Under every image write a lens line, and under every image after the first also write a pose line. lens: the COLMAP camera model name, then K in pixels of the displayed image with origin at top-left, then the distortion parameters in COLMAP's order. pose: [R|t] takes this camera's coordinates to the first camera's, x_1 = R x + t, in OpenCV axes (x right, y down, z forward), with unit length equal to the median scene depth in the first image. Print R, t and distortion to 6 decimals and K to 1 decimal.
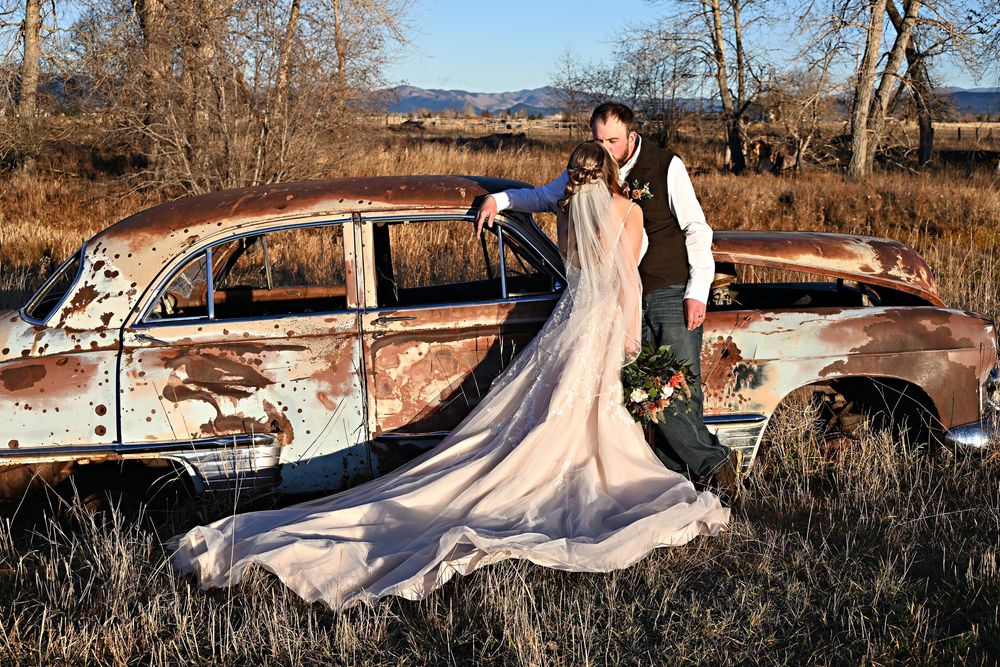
lens RADIAL K [[1430.4, 0, 500.4], [0, 1430.4, 330.9], [0, 0, 1]] dist [-0.044871, 0.000000]
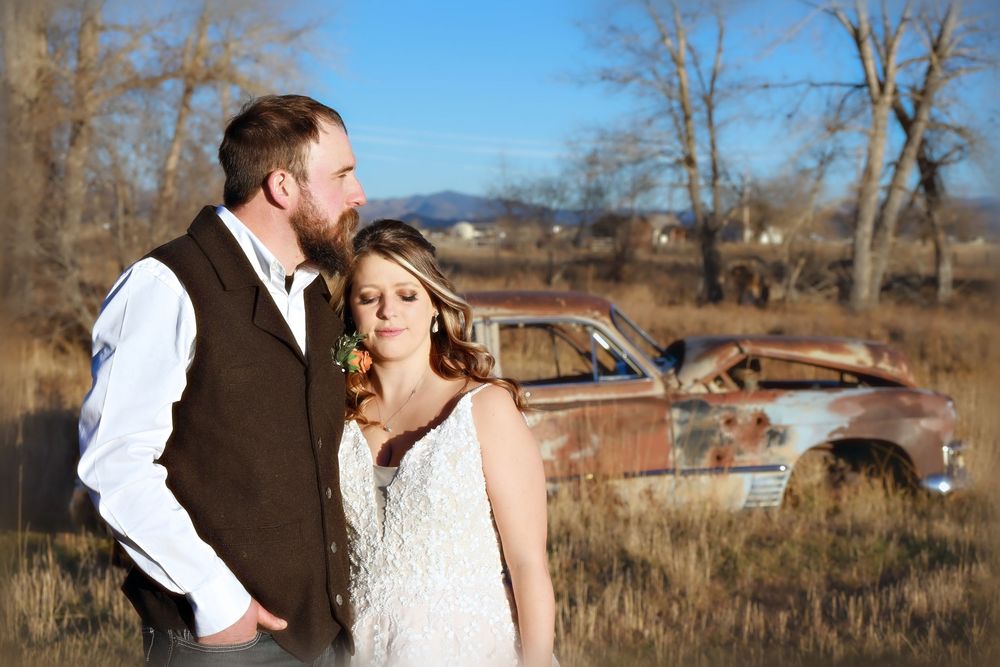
lens RADIAL K [[1964.6, 0, 500.1], [0, 1964.6, 334.0], [0, 0, 1]] dist [-0.017020, 0.000000]
pose [[0.998029, 0.008080, 0.062232, -0.034089], [-0.002066, 0.995369, -0.096107, 0.018775], [-0.062720, 0.095789, 0.993424, -0.141009]]
